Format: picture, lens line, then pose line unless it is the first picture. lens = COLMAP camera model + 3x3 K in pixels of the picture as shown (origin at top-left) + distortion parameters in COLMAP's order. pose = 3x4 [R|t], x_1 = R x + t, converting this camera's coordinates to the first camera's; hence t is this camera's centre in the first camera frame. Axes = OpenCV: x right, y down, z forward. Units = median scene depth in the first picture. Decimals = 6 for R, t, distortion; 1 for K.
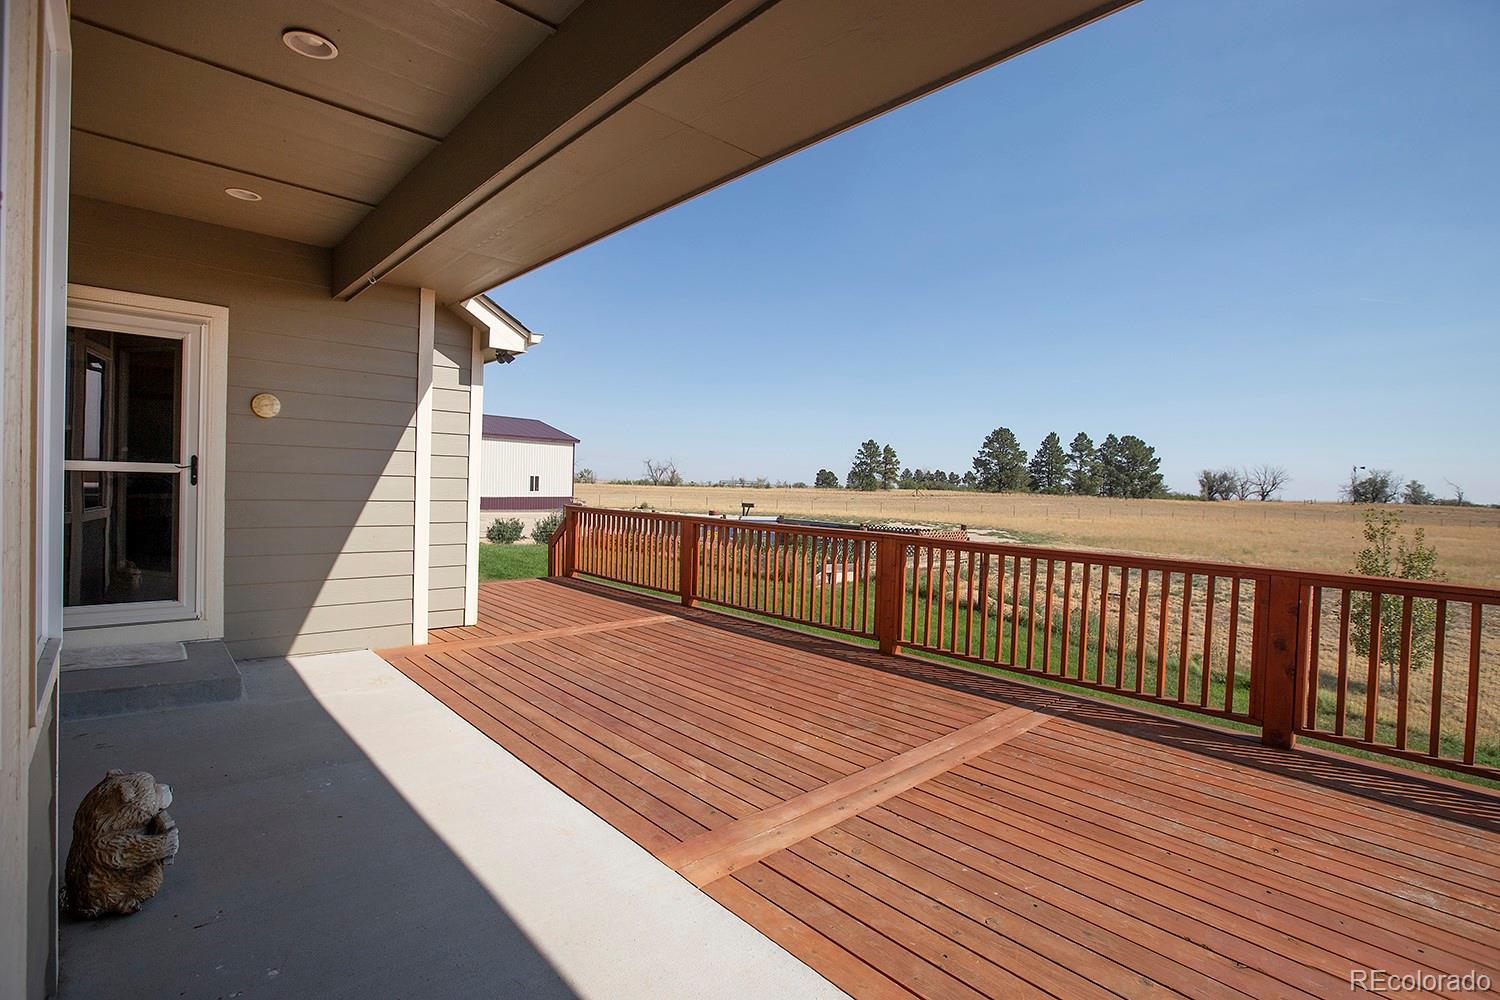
lens RADIAL K [[697.2, 0, 750.0], [0, 697.2, 500.0], [0, 0, 1]] dist [-0.000258, -0.000033]
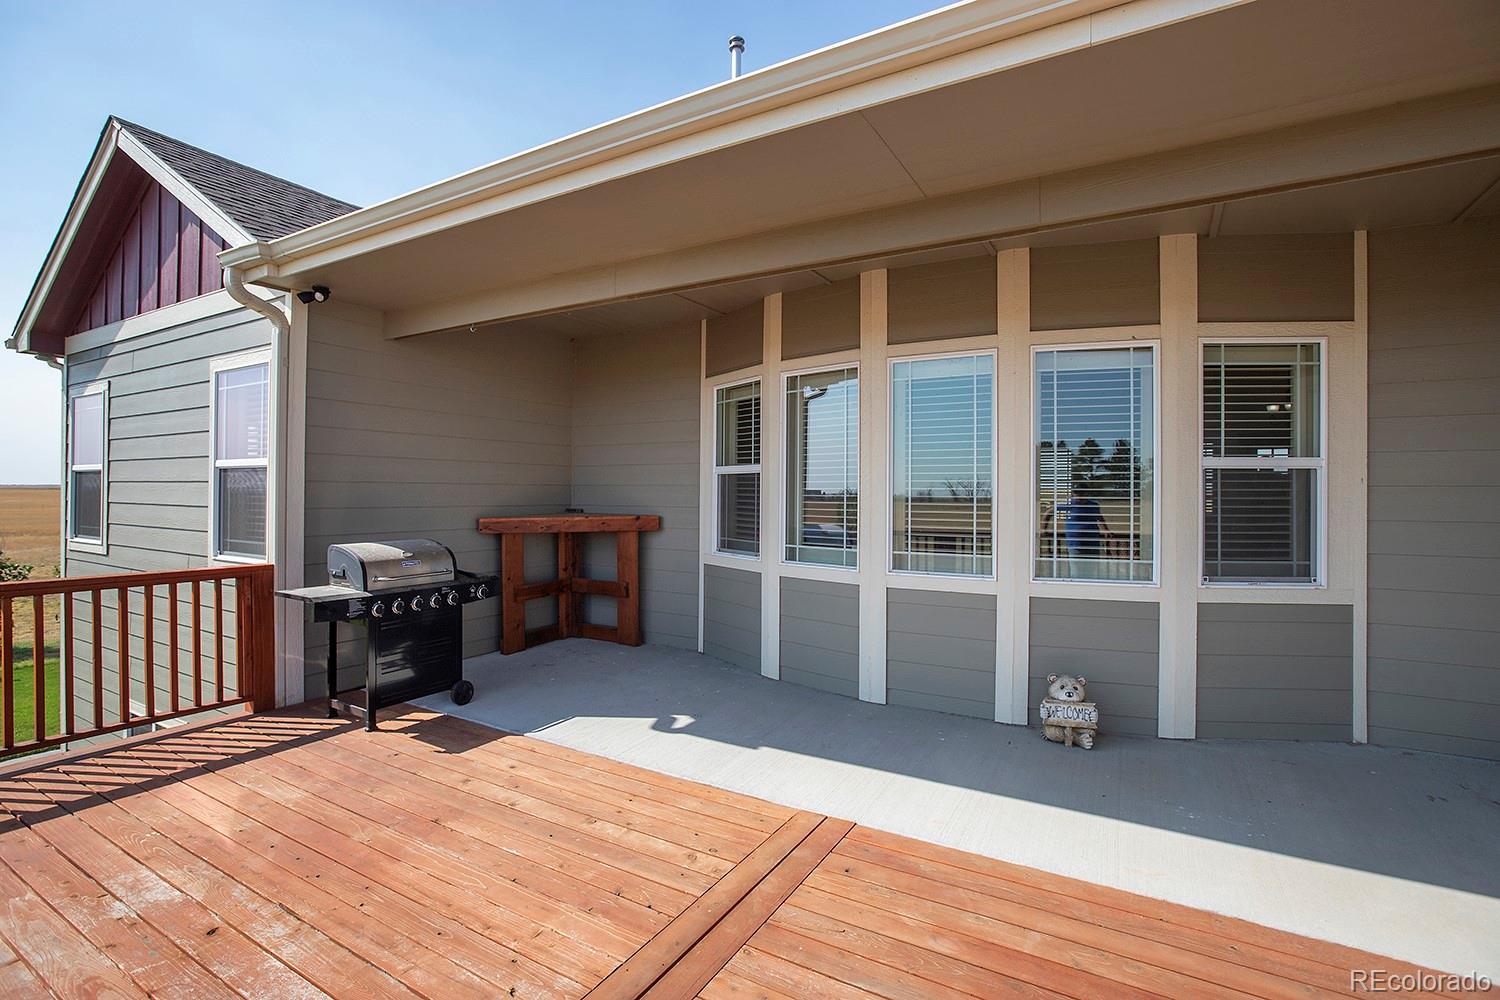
lens RADIAL K [[697.2, 0, 750.0], [0, 697.2, 500.0], [0, 0, 1]] dist [-0.000258, -0.000033]
pose [[-0.293248, -0.036931, 0.955323, -0.637137], [0.011682, 0.999041, 0.042207, -0.053303], [-0.955965, 0.023537, -0.292535, 0.557731]]
